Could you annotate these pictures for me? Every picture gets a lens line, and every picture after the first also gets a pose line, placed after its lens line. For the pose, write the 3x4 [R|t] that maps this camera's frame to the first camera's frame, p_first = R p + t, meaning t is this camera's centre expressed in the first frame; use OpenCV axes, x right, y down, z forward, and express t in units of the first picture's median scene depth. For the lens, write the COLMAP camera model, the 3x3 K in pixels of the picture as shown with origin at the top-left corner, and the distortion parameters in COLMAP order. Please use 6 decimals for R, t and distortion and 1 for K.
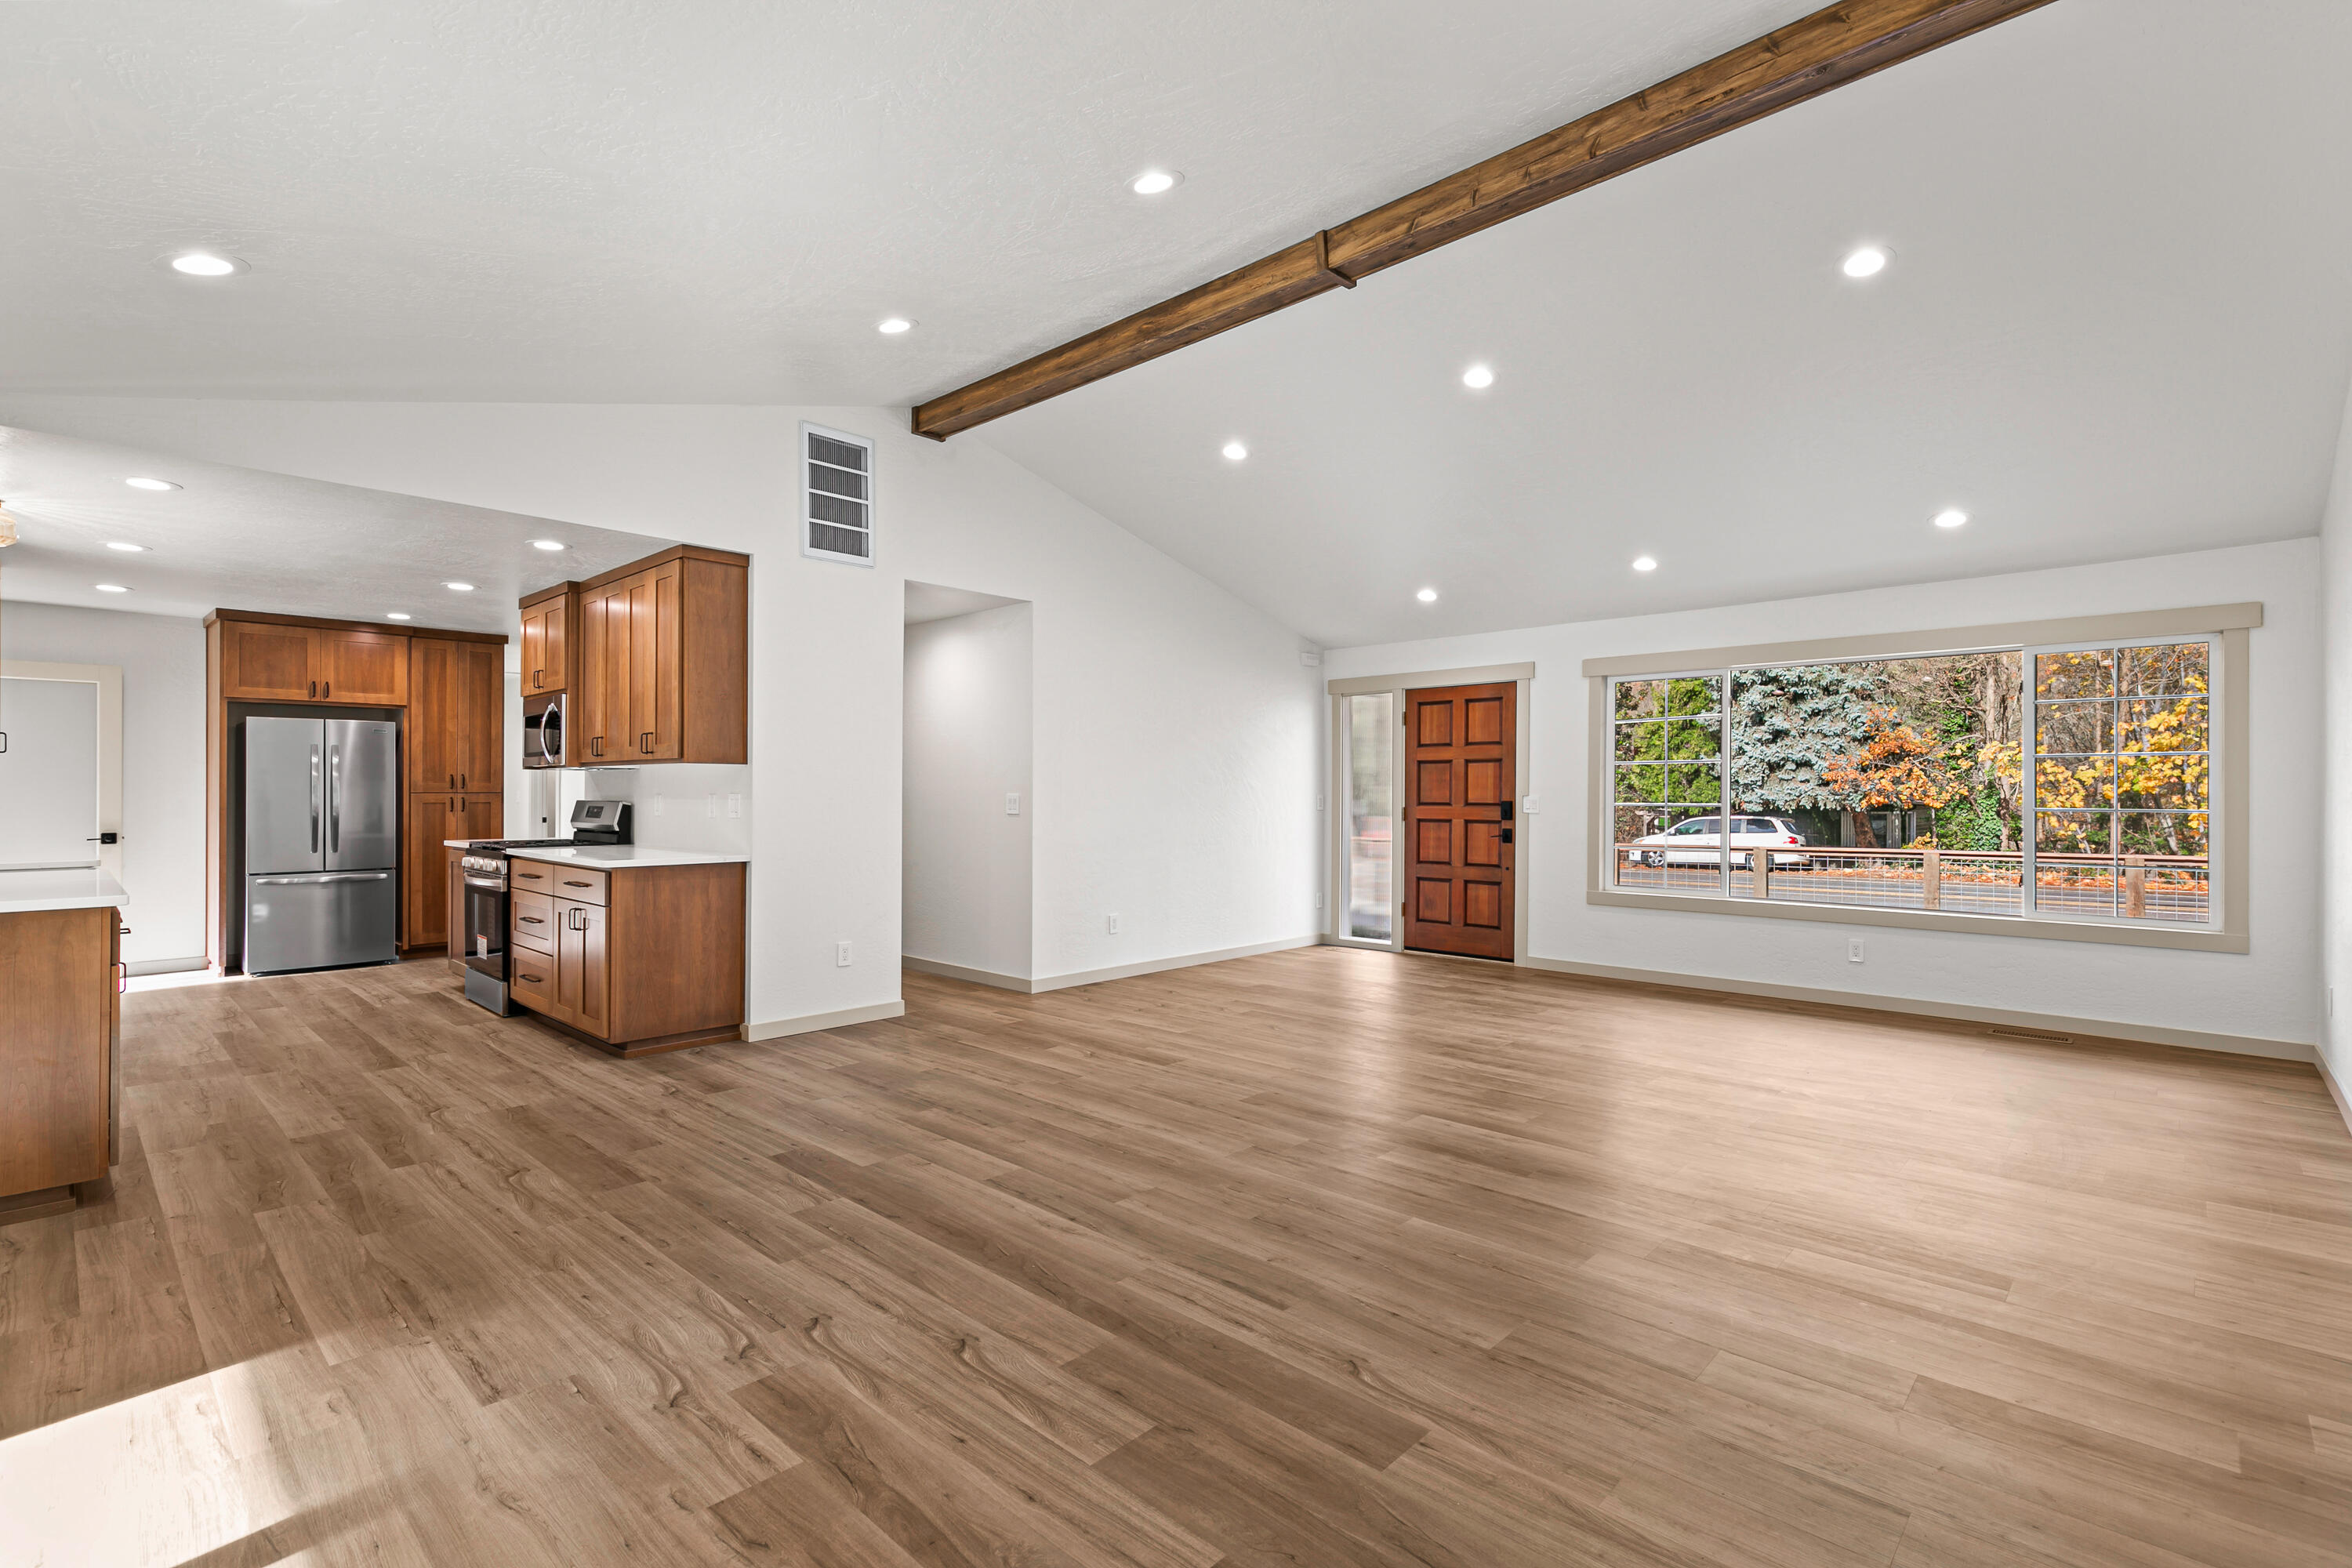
lens RADIAL K [[1077.9, 0, 1196.5], [0, 1077.9, 792.0], [0, 0, 1]] dist [0.011038, -0.002979]
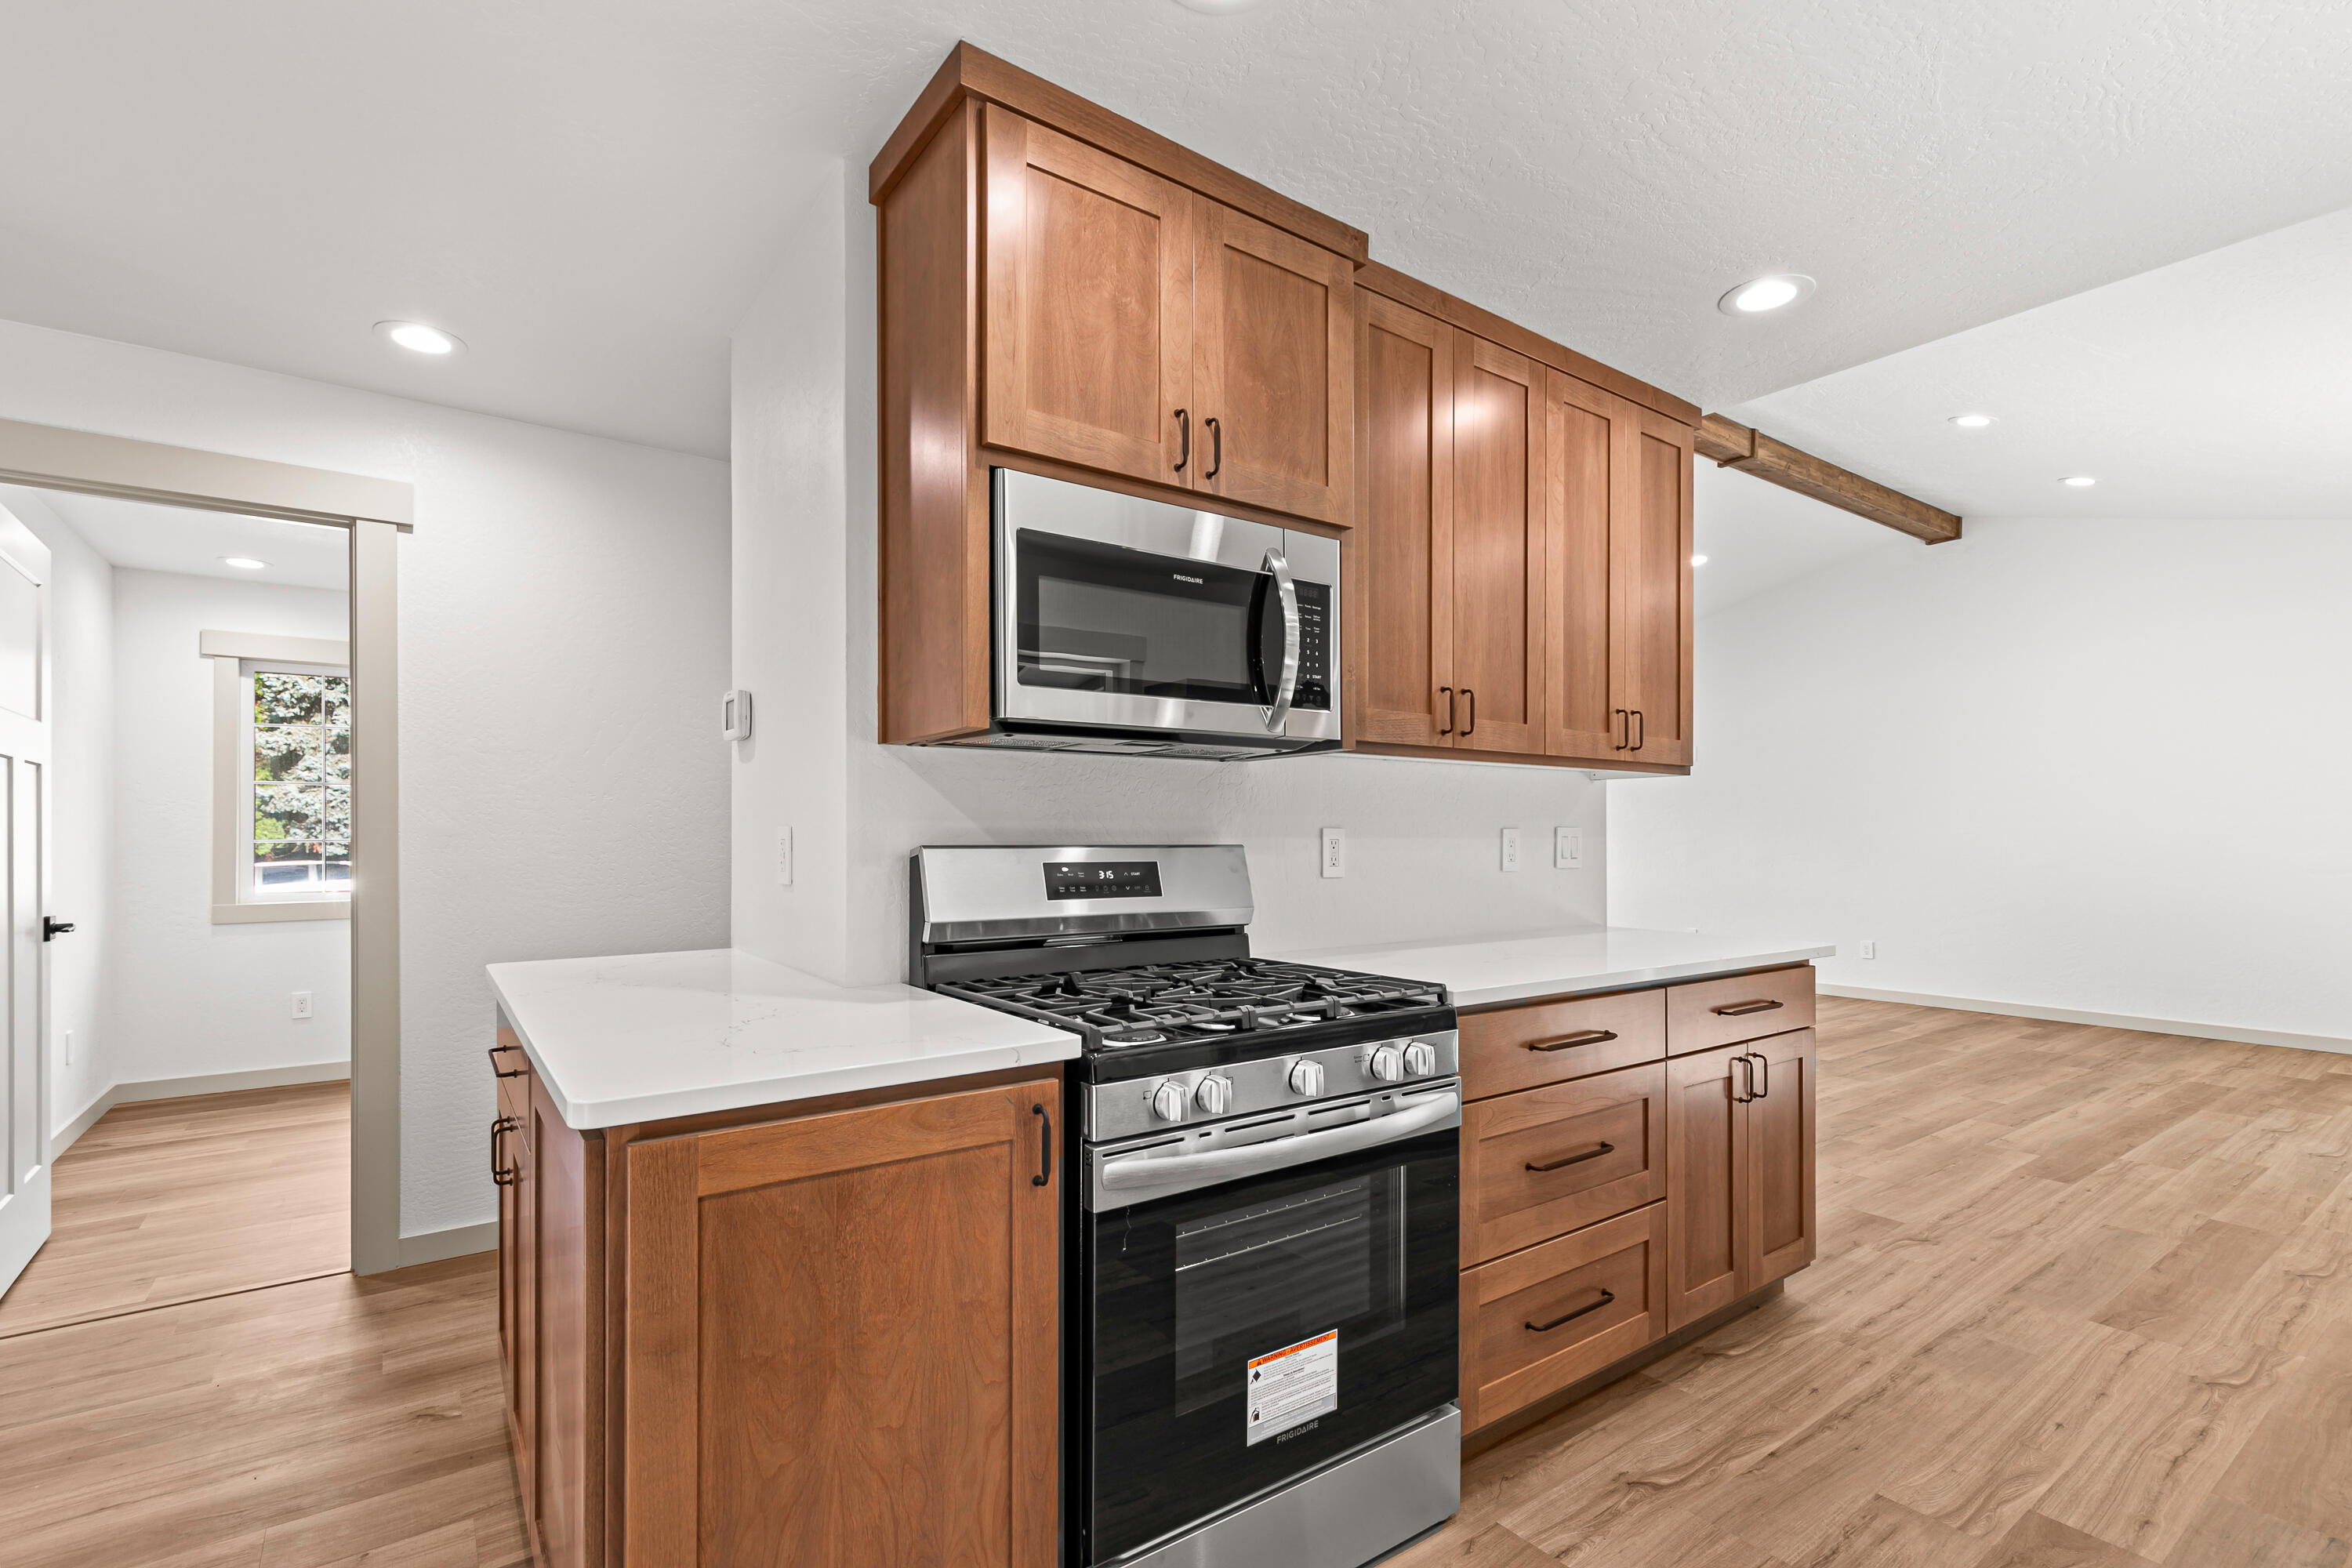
lens RADIAL K [[1077.9, 0, 1174.1], [0, 1077.9, 828.9], [0, 0, 1]] dist [0.011038, -0.002979]
pose [[0.185642, 0.003249, 0.982612, -1.079046], [-0.001783, 0.999994, -0.002969, 0.004564], [-0.982616, -0.001200, 0.185647, 1.133632]]
